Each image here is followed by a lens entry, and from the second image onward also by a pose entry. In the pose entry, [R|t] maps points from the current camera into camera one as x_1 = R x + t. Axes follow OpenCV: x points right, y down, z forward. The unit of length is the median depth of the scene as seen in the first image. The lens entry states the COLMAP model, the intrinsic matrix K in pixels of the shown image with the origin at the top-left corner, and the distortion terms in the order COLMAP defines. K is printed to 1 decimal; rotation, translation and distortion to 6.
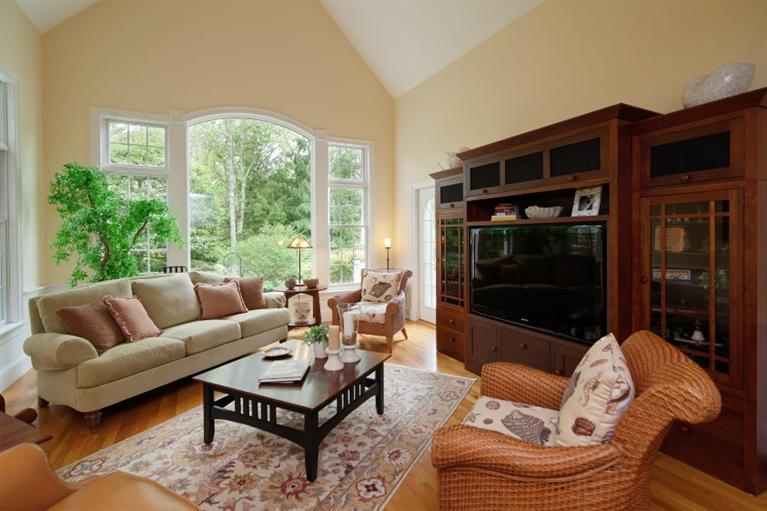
lens RADIAL K [[364.0, 0, 387.6], [0, 364.0, 239.2], [0, 0, 1]] dist [-0.001073, -0.001712]
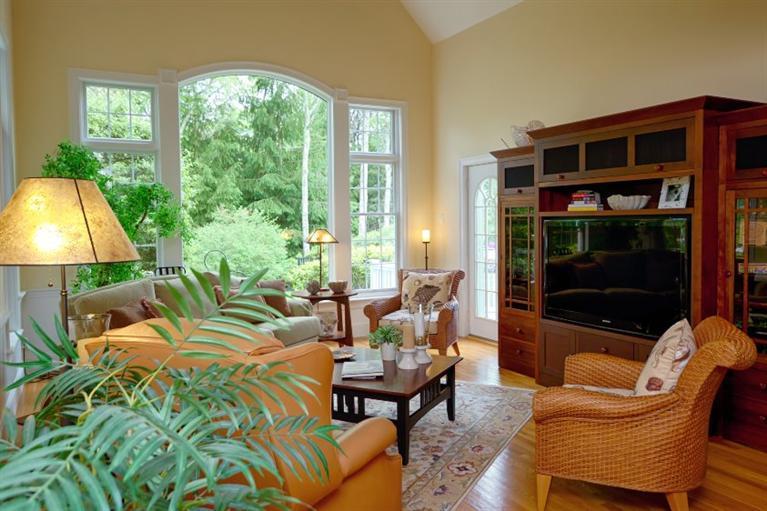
lens RADIAL K [[585.6, 0, 389.0], [0, 585.6, 245.4], [0, 0, 1]] dist [0.004743, -0.002022]
pose [[0.999951, -0.004116, 0.009051, -0.156619], [0.003845, 0.999550, 0.029762, -0.011654], [-0.009169, -0.029726, 0.999516, -0.397047]]
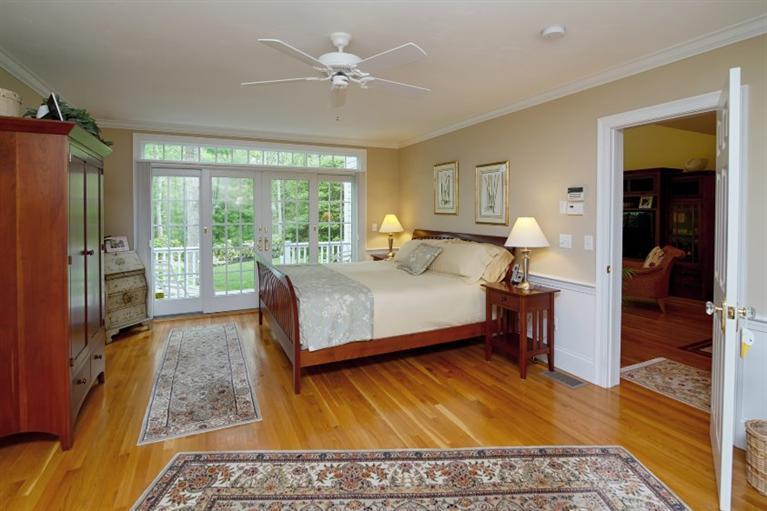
lens RADIAL K [[385.2, 0, 389.6], [0, 385.2, 224.3], [0, 0, 1]] dist [-0.011910, 0.000482]
pose [[0.999522, 0.004768, -0.030554, -0.861490], [-0.004315, 0.999880, 0.014876, 0.011116], [0.030621, -0.014737, 0.999422, -1.276950]]
